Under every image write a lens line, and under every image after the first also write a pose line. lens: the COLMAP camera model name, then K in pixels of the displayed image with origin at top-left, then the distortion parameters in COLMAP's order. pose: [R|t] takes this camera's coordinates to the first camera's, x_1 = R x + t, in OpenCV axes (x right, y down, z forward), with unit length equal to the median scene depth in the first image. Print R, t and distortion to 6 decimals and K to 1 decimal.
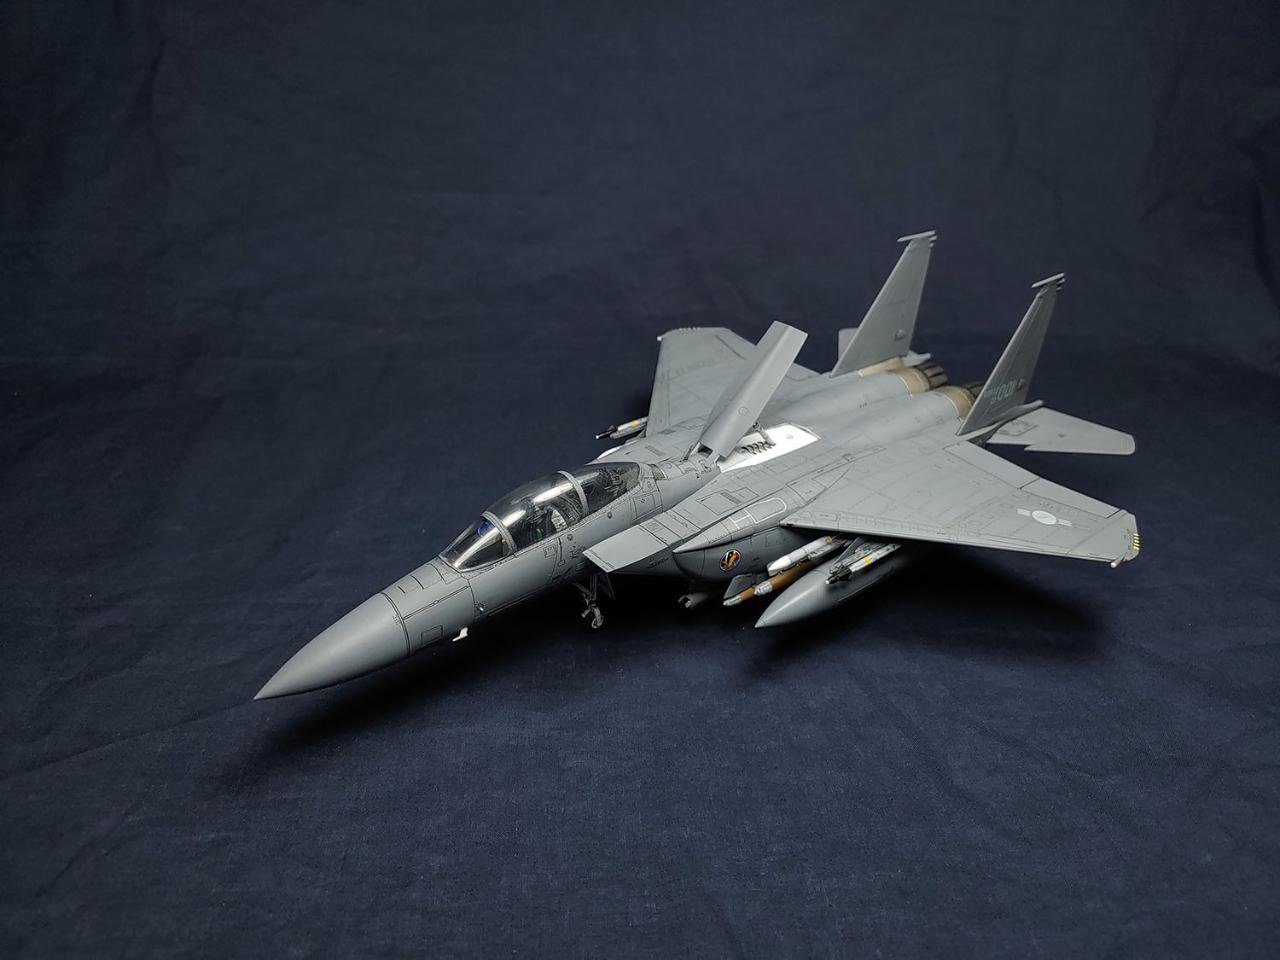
lens RADIAL K [[1025.2, 0, 640.5], [0, 1025.2, 456.4], [0, 0, 1]] dist [-0.038511, 0.030451]
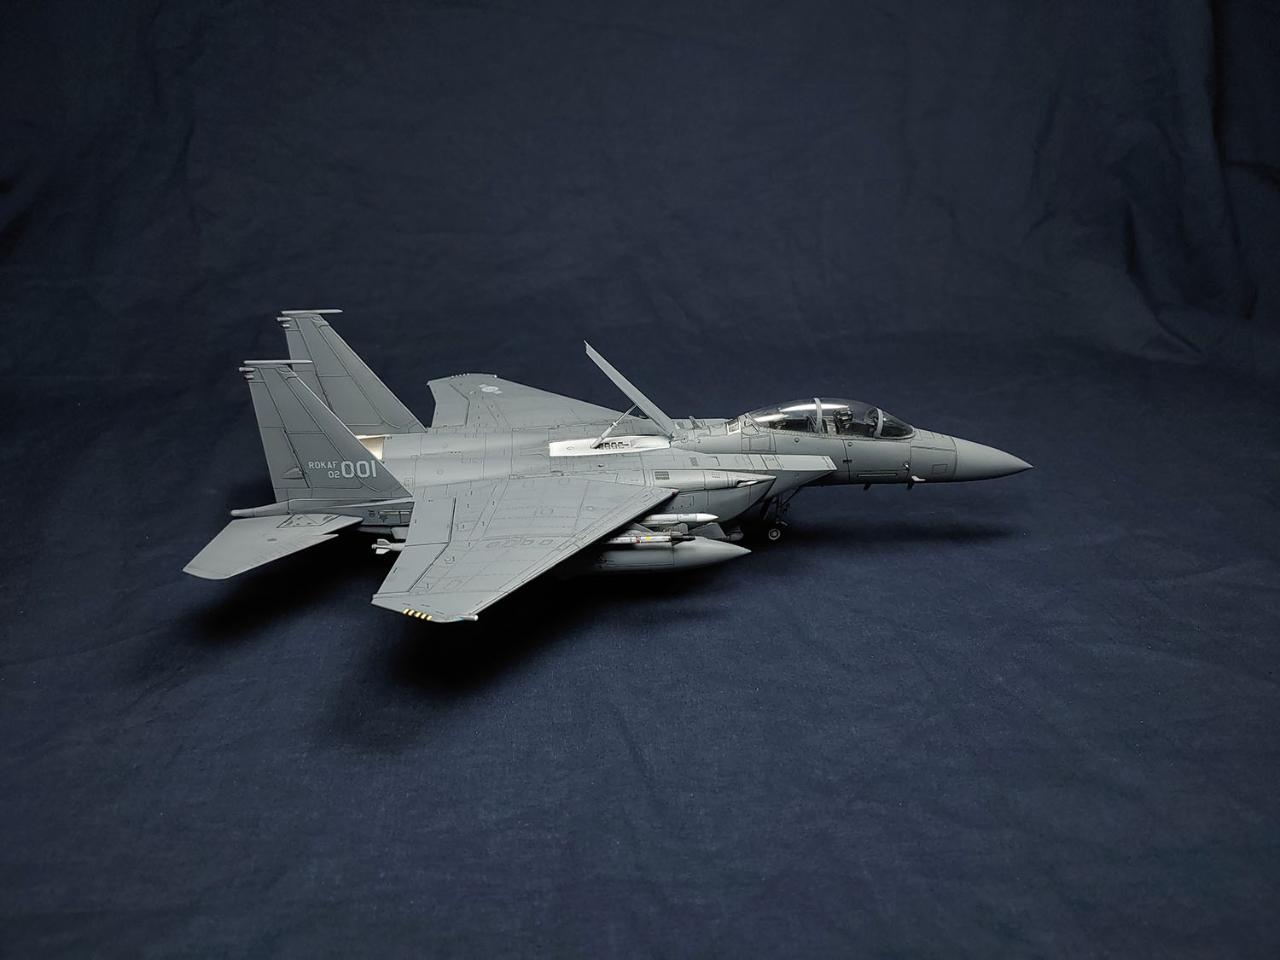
lens RADIAL K [[1025.2, 0, 640.5], [0, 1025.2, 456.4], [0, 0, 1]] dist [-0.038511, 0.030451]
pose [[0.999129, -0.037347, -0.018620, 0.108012], [0.036011, 0.997066, -0.067541, 0.147839], [0.021088, 0.066812, 0.997543, -0.273889]]
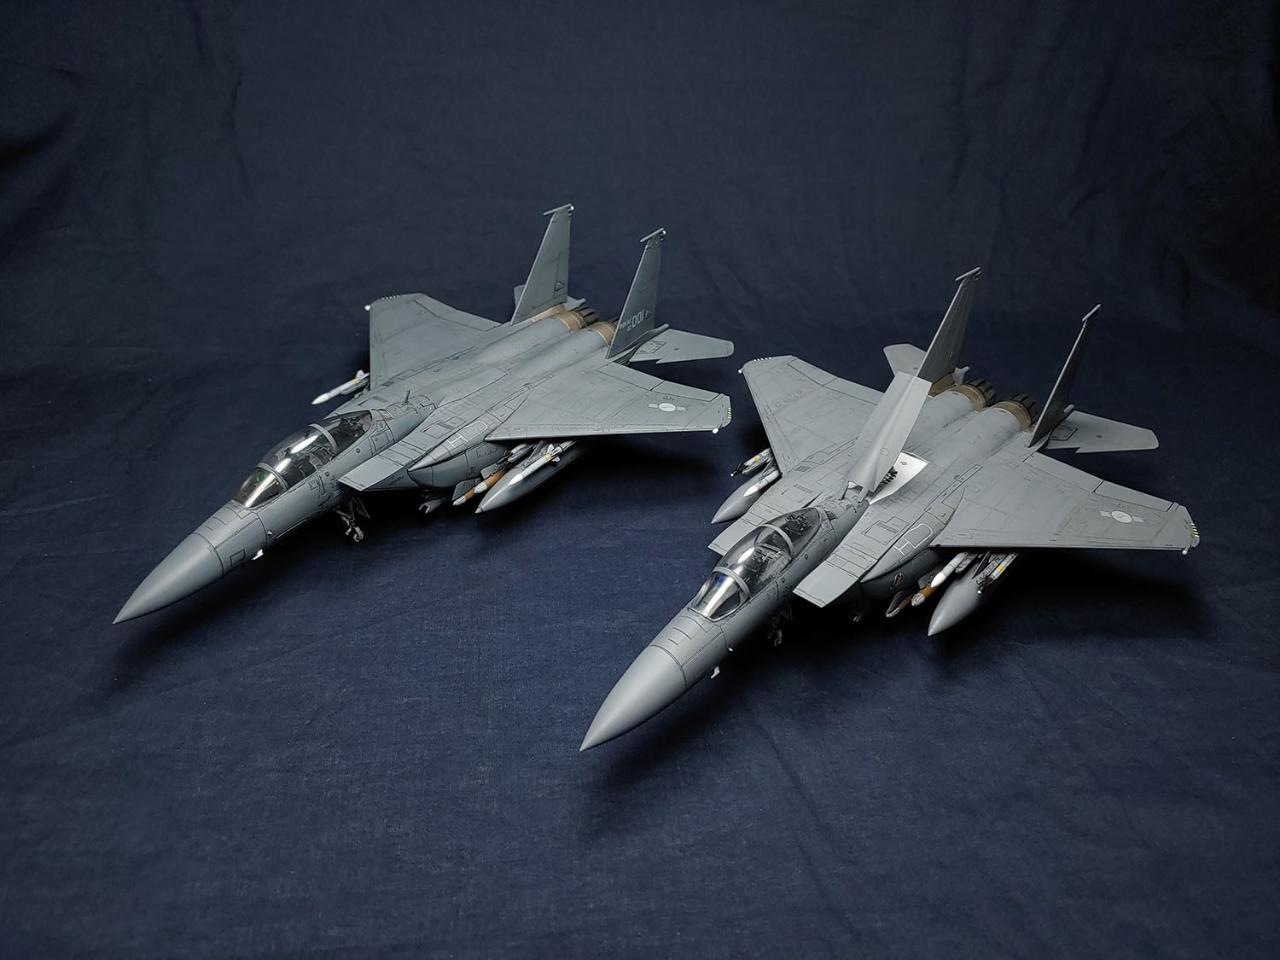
lens RADIAL K [[1025.2, 0, 640.5], [0, 1025.2, 456.4], [0, 0, 1]] dist [-0.038511, 0.030451]
pose [[0.999025, -0.024743, 0.036569, -0.109275], [0.023188, 0.998834, 0.042353, -0.012359], [-0.037574, -0.041463, 0.998433, -0.320767]]
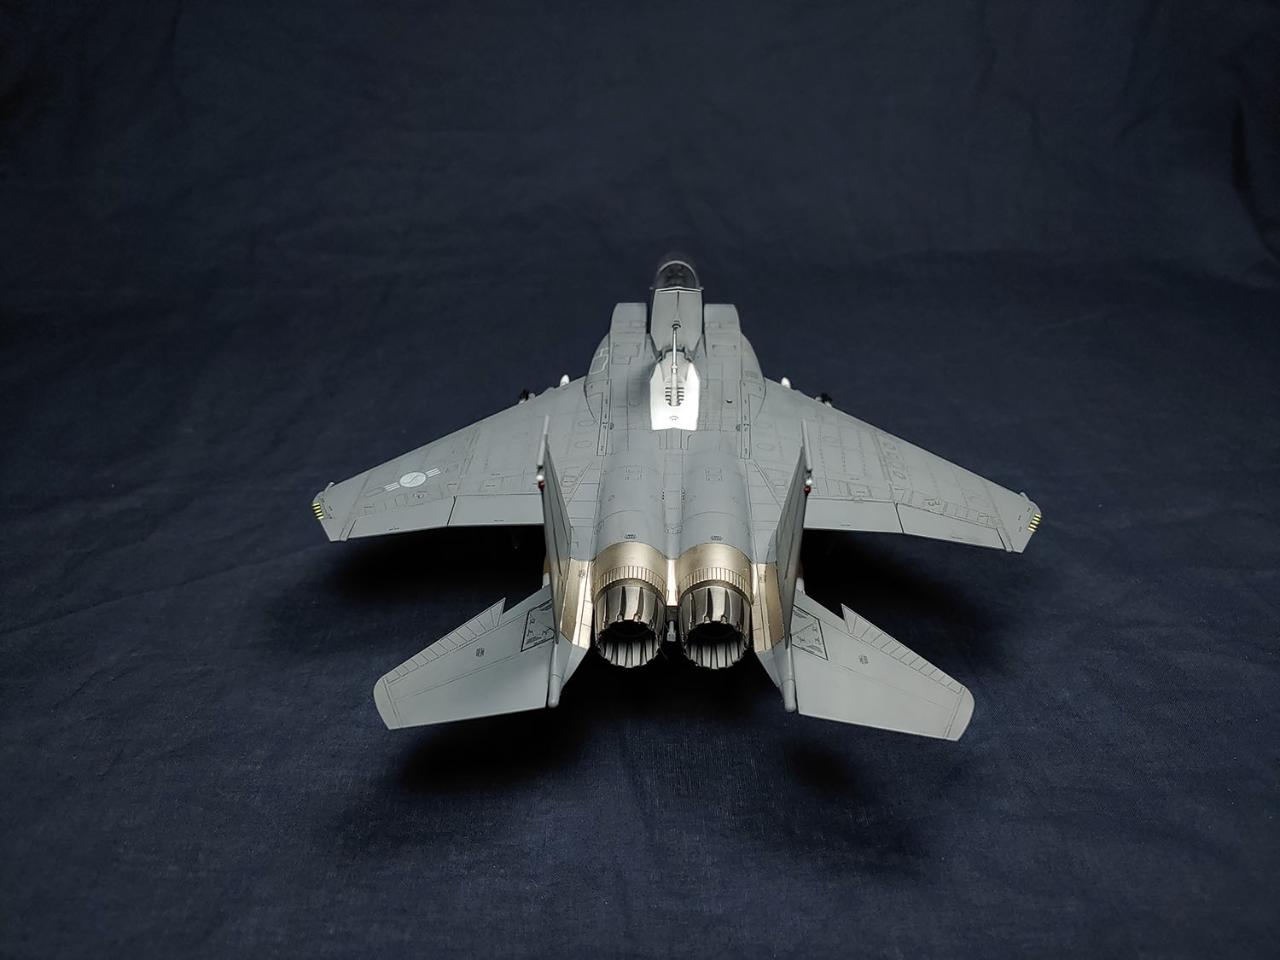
lens RADIAL K [[1025.2, 0, 640.5], [0, 1025.2, 456.4], [0, 0, 1]] dist [-0.038511, 0.030451]
pose [[0.997682, -0.011341, -0.067094, 0.137737], [0.014278, 0.998953, 0.043458, 0.063598], [0.066531, -0.044316, 0.996800, -0.111505]]
